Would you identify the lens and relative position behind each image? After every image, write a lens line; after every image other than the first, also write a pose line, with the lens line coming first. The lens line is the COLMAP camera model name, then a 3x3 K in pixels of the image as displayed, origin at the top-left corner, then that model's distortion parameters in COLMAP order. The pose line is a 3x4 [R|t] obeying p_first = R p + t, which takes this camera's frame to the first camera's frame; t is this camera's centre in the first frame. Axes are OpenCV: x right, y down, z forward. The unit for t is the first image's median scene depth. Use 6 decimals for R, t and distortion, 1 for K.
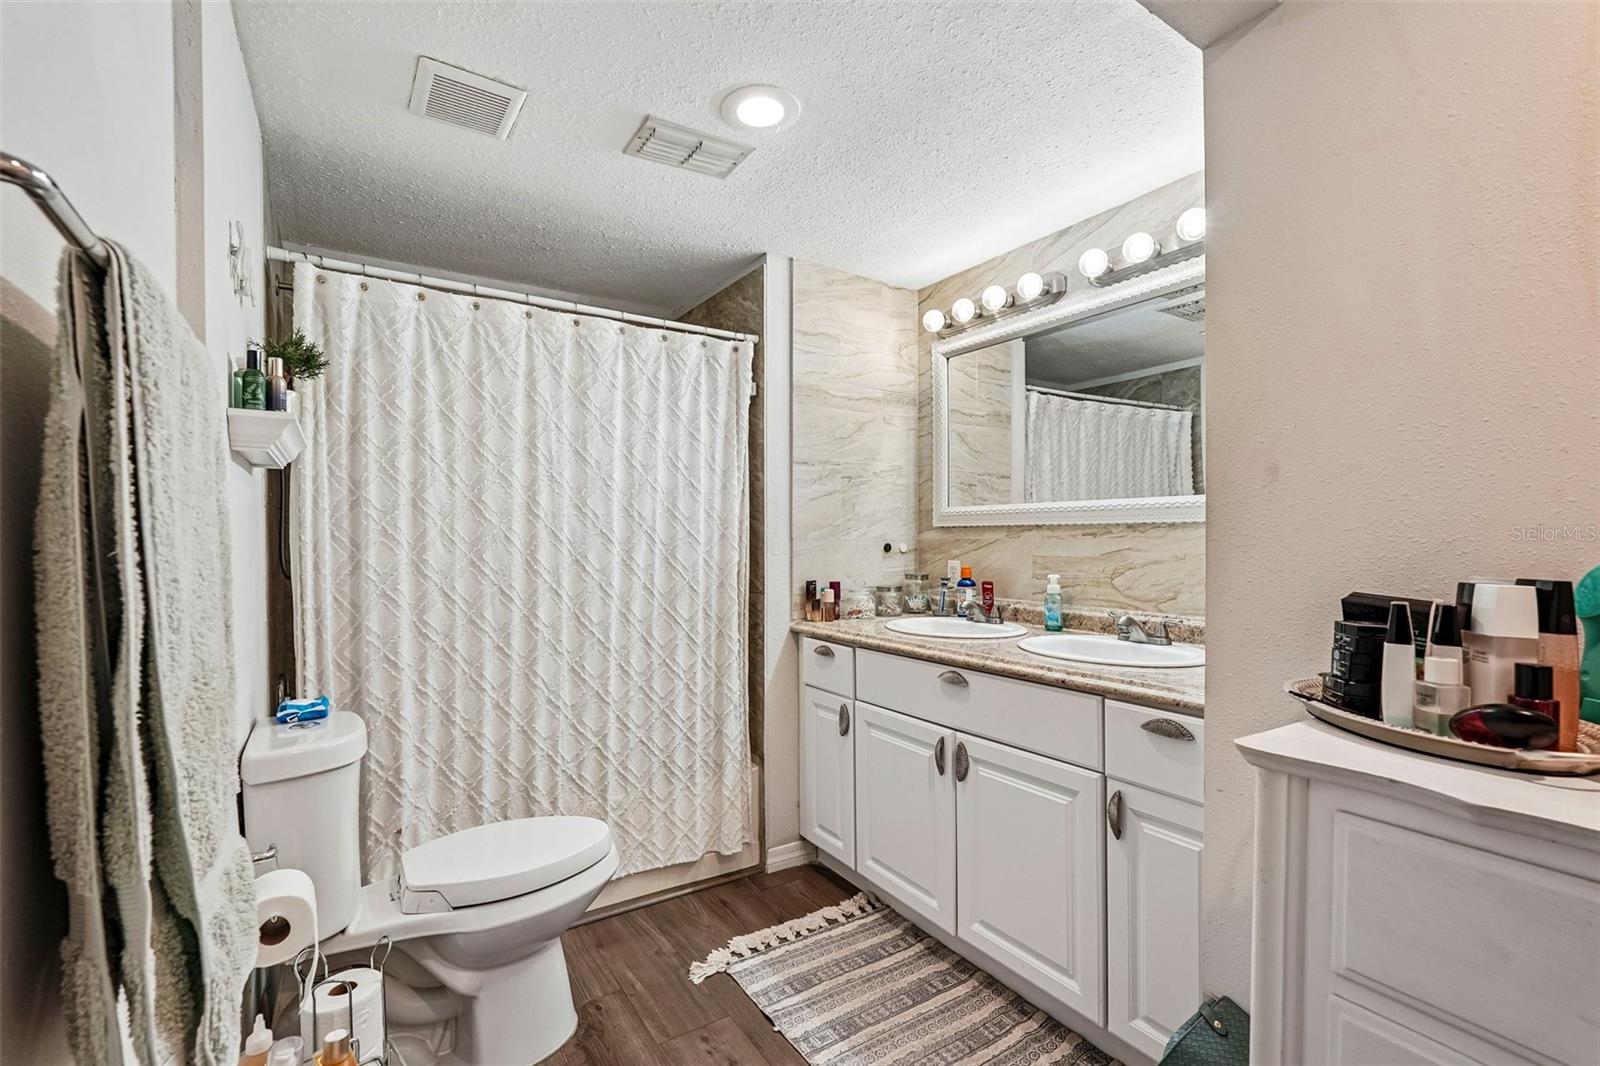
lens RADIAL K [[706.3, 0, 808.2], [0, 706.3, 534.8], [0, 0, 1]] dist [-0.011646, 0.005350]
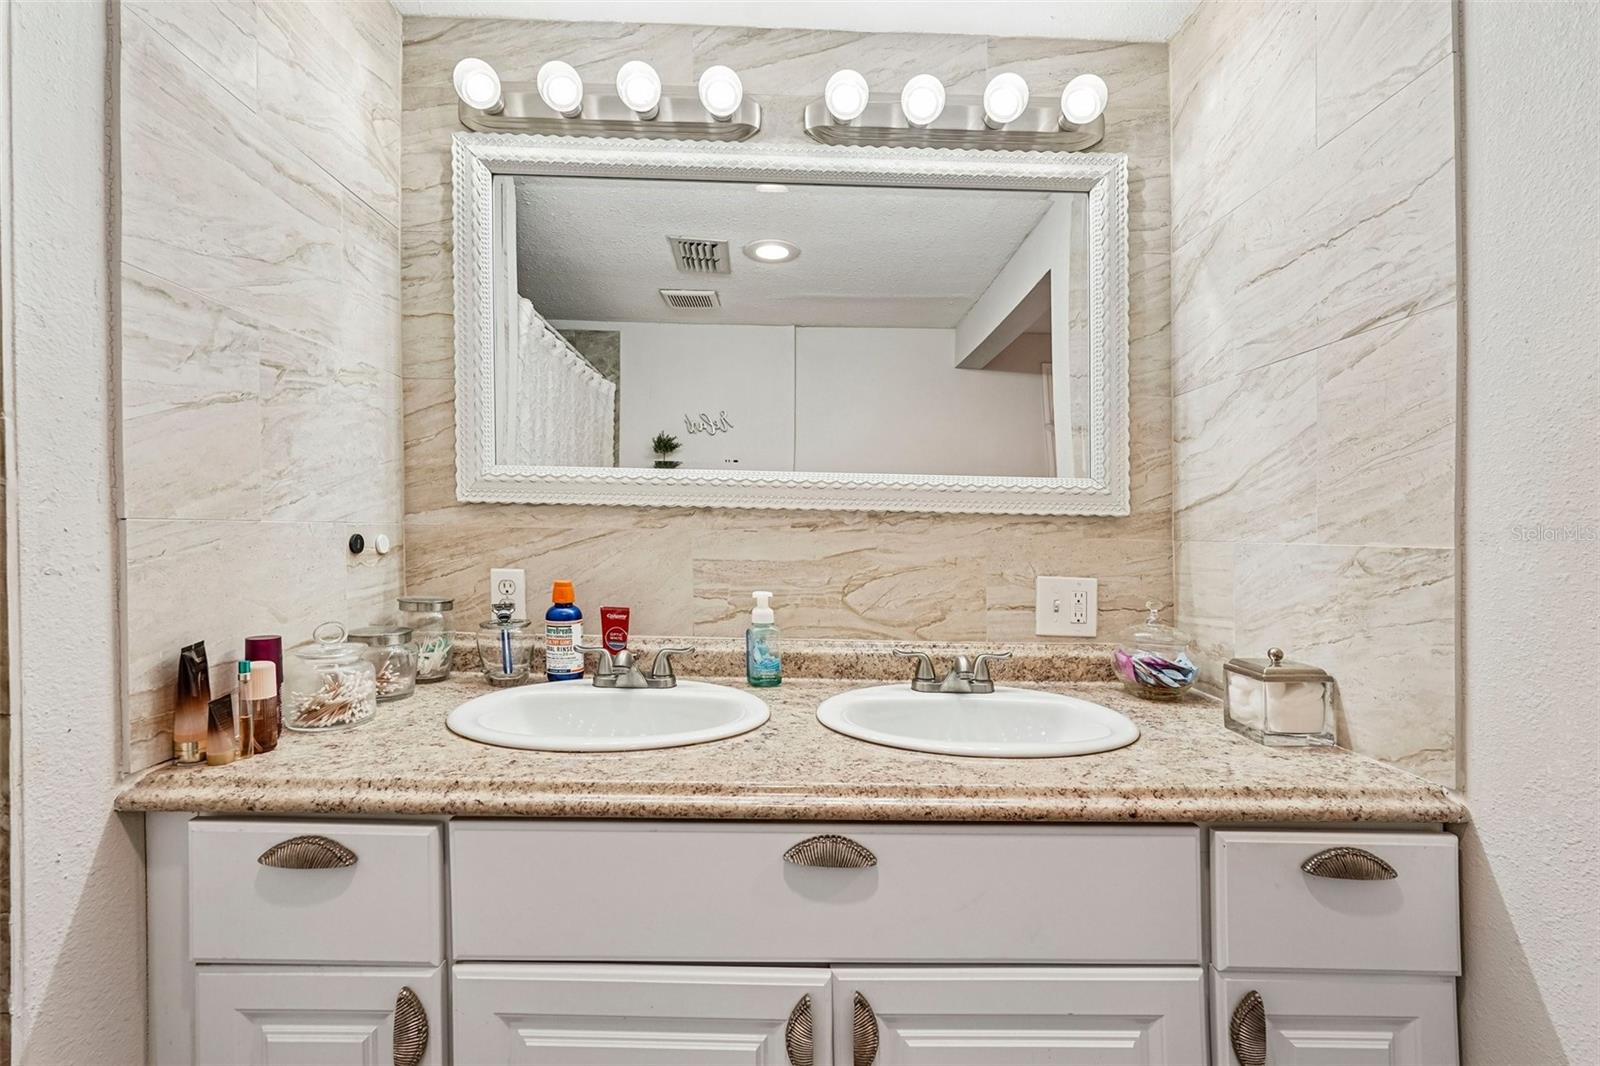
lens RADIAL K [[706.3, 0, 788.9], [0, 706.3, 541.1], [0, 0, 1]] dist [-0.011646, 0.005350]
pose [[0.532415, 0.000108, 0.846484, -0.132582], [-0.023967, 0.999601, 0.014947, 0.003532], [-0.846144, -0.028246, 0.532205, 0.595528]]
